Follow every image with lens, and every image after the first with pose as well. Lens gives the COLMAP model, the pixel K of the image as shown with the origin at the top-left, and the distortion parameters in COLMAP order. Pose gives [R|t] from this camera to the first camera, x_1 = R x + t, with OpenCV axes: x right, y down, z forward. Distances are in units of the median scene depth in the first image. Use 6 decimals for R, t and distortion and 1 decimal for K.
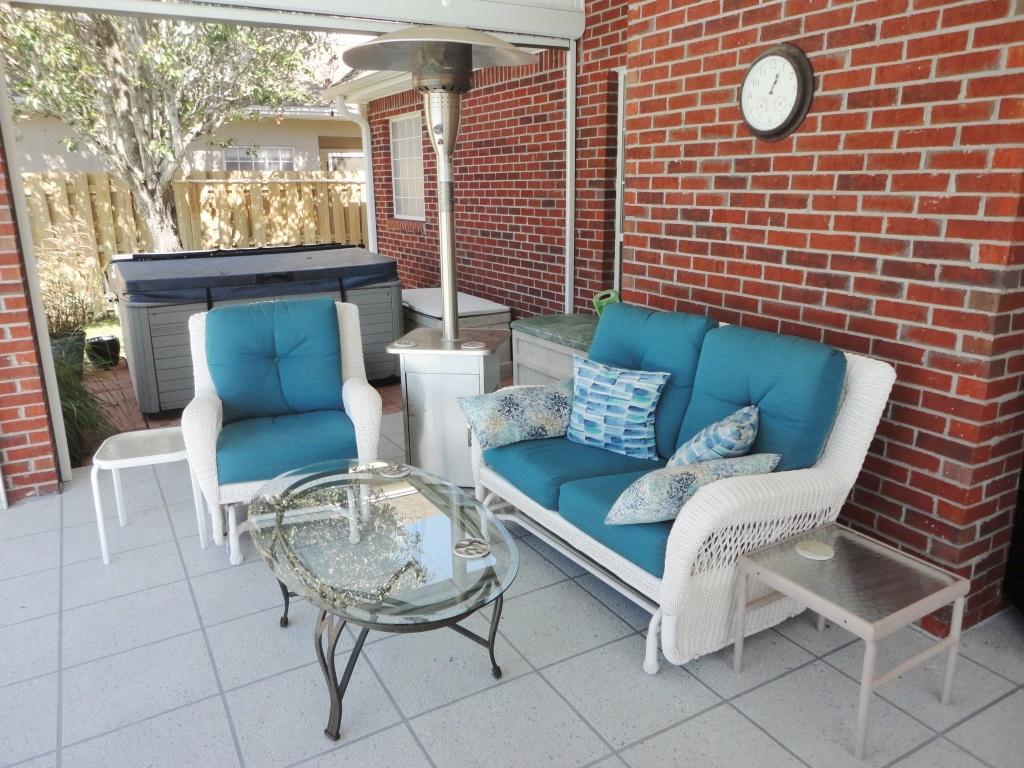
lens RADIAL K [[751.5, 0, 512.0], [0, 751.5, 384.0], [0, 0, 1]] dist [-0.034656, 0.027034]
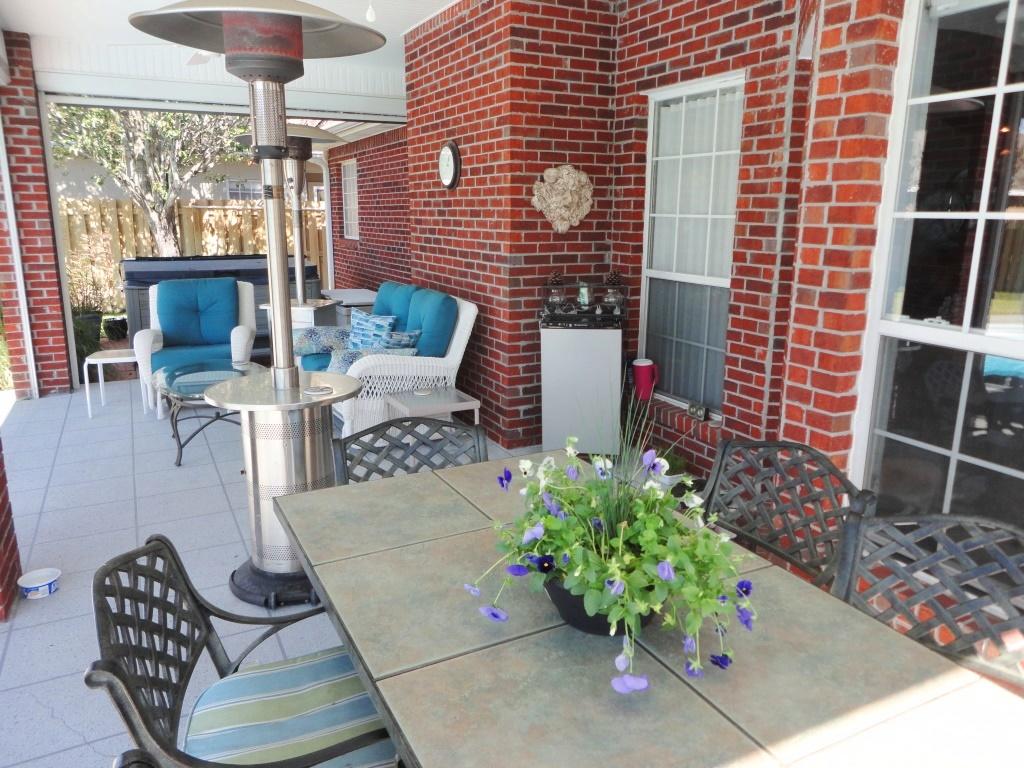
lens RADIAL K [[747.6, 0, 511.6], [0, 747.6, 380.0], [0, 0, 1]] dist [-0.003595, -0.006214]
pose [[0.998552, 0.027000, -0.046536, 0.545382], [-0.028998, 0.998662, -0.042813, 0.197695], [0.045318, 0.044100, 0.997999, -0.745004]]
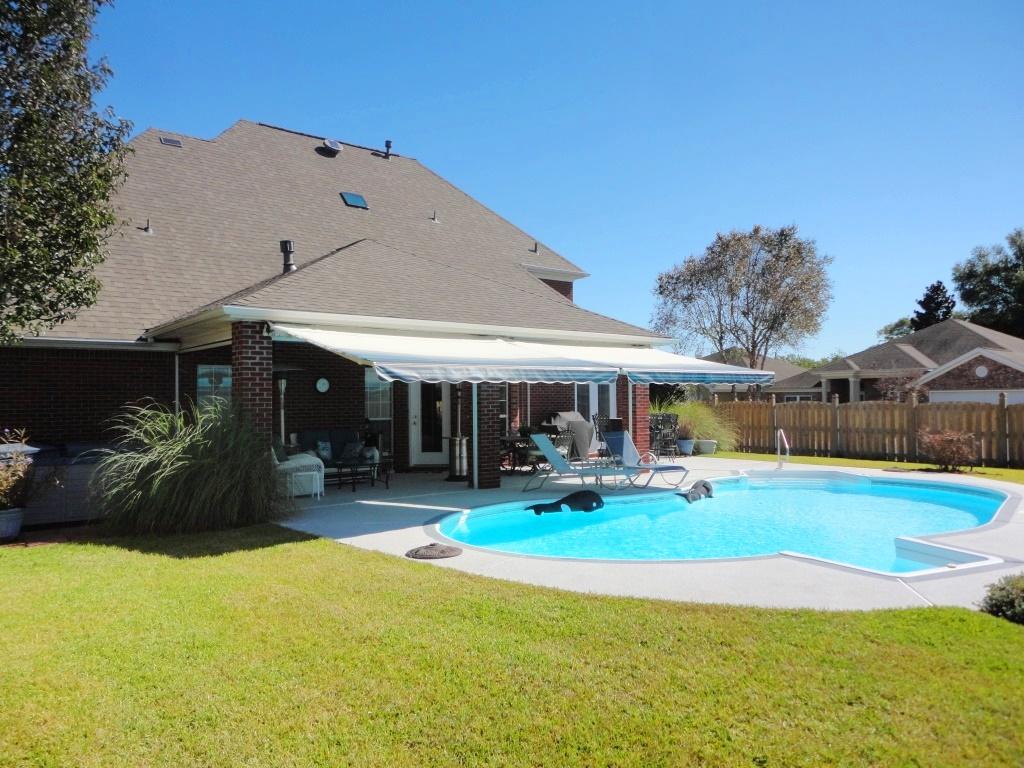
lens RADIAL K [[747.6, 0, 511.6], [0, 747.6, 380.0], [0, 0, 1]] dist [-0.003595, -0.006214]
pose [[-0.145705, 0.041871, 0.988442, -4.384890], [0.269042, 0.963128, -0.001139, -0.063902], [-0.952043, 0.265767, -0.151597, 0.483159]]
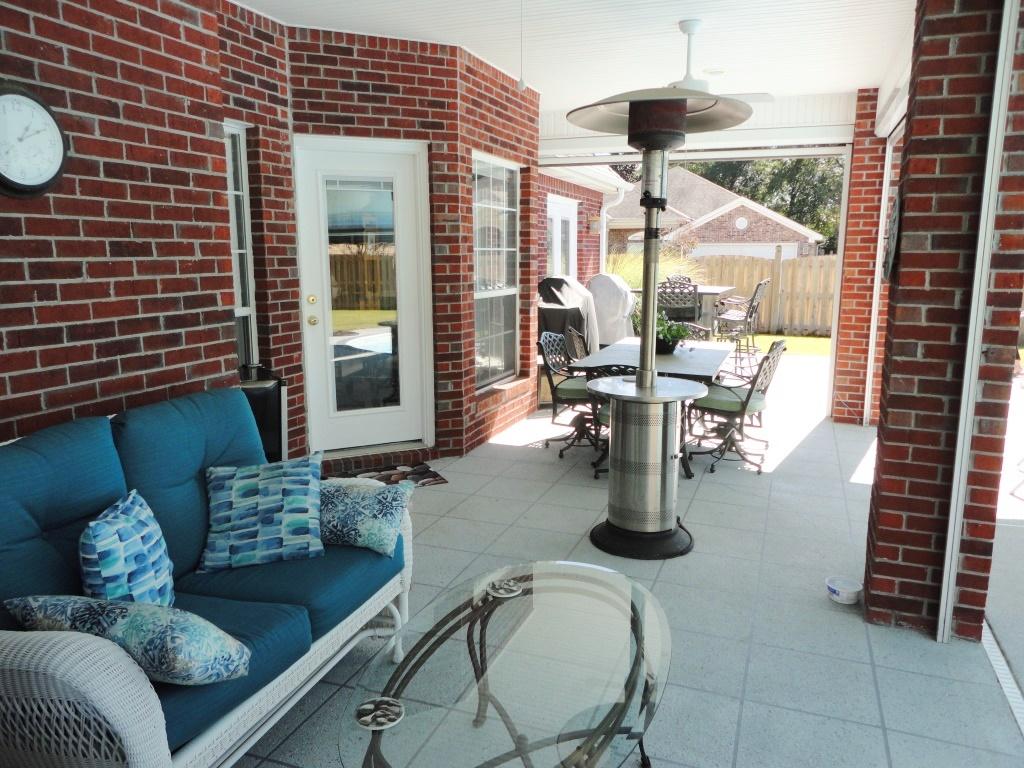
lens RADIAL K [[747.6, 0, 511.6], [0, 747.6, 380.0], [0, 0, 1]] dist [-0.003595, -0.006214]
pose [[-0.632483, -0.122688, 0.764796, -0.574854], [0.206869, 0.924754, 0.319429, -0.266795], [-0.746438, 0.360246, -0.559511, 1.031220]]
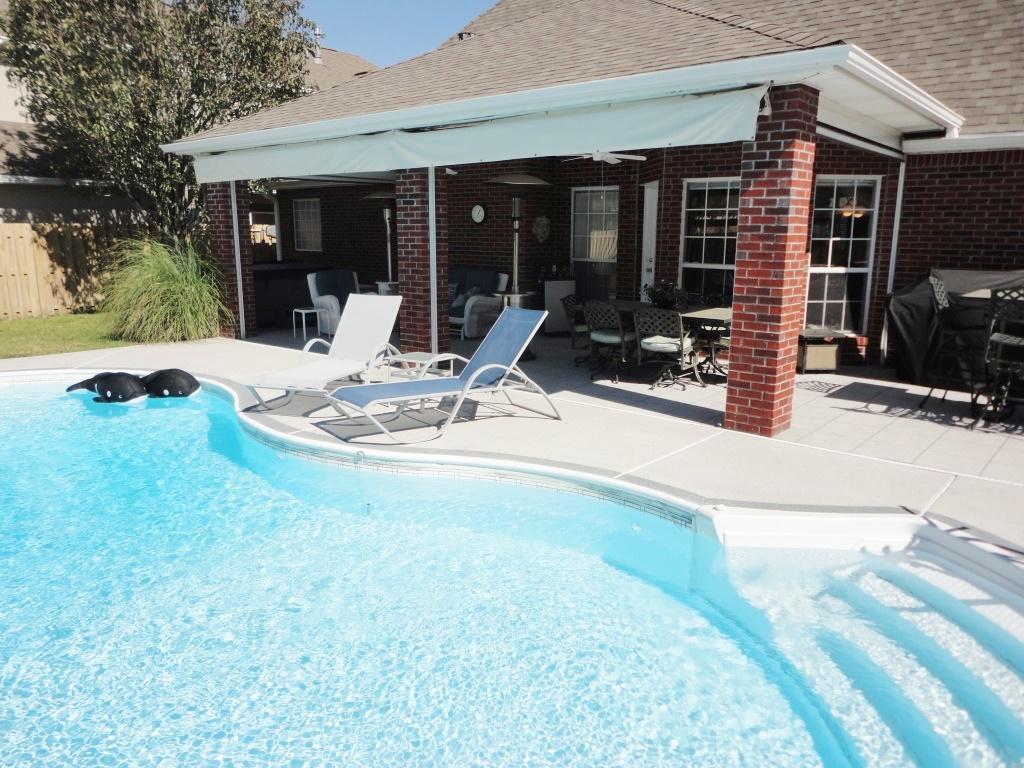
lens RADIAL K [[747.6, 0, 511.6], [0, 747.6, 380.0], [0, 0, 1]] dist [-0.003595, -0.006214]
pose [[0.939669, -0.054180, 0.337768, -0.828238], [0.076451, 0.995665, -0.052975, 0.677513], [-0.333434, 0.075602, 0.939737, -2.568998]]
